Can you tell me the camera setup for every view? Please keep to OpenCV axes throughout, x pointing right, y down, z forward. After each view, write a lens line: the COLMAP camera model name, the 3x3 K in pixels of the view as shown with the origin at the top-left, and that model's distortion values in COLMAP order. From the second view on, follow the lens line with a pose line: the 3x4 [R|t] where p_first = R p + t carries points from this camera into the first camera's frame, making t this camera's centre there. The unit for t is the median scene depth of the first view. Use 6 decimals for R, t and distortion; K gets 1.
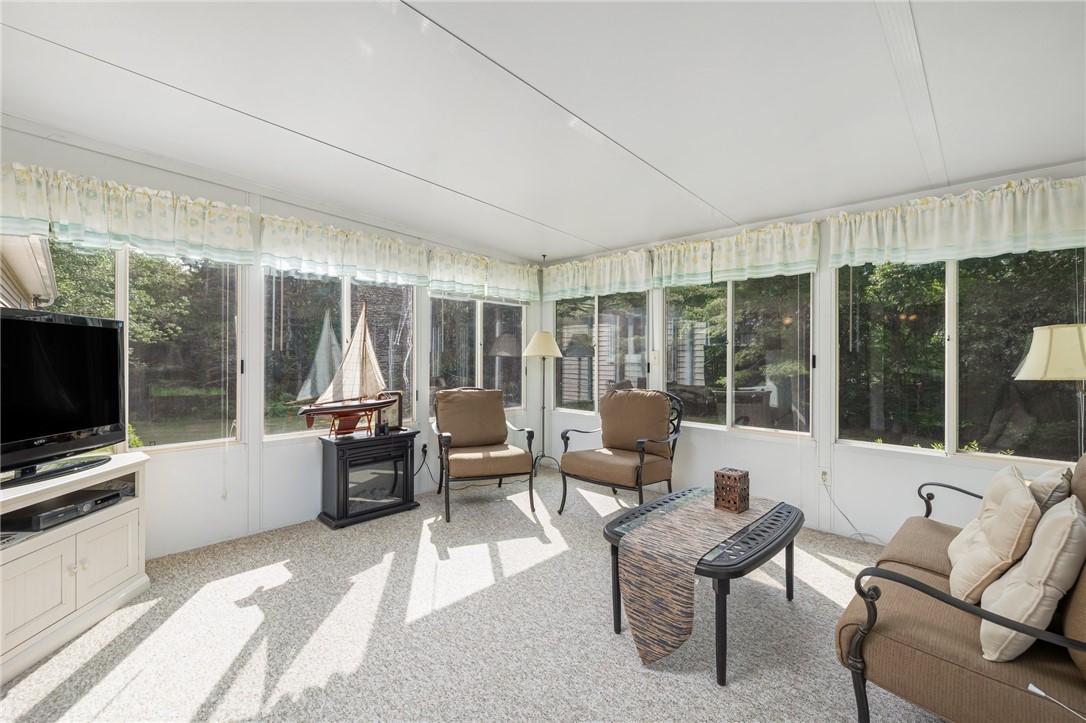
lens RADIAL K [[465.1, 0, 536.2], [0, 465.1, 355.4], [0, 0, 1]] dist [0.000593, 0.000093]
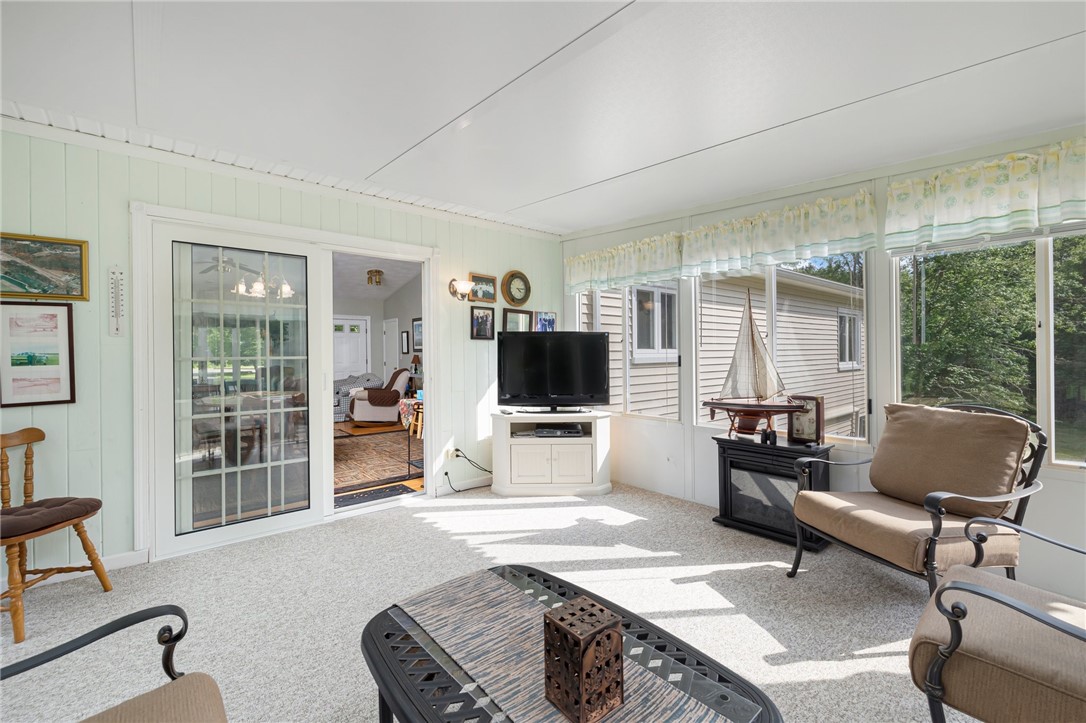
lens RADIAL K [[465.1, 0, 536.2], [0, 465.1, 355.4], [0, 0, 1]] dist [0.000593, 0.000093]
pose [[-0.095467, 0.005146, -0.995419, 0.712148], [0.012543, 0.999913, 0.003966, -0.000568], [0.995354, -0.012107, -0.095524, 0.828656]]
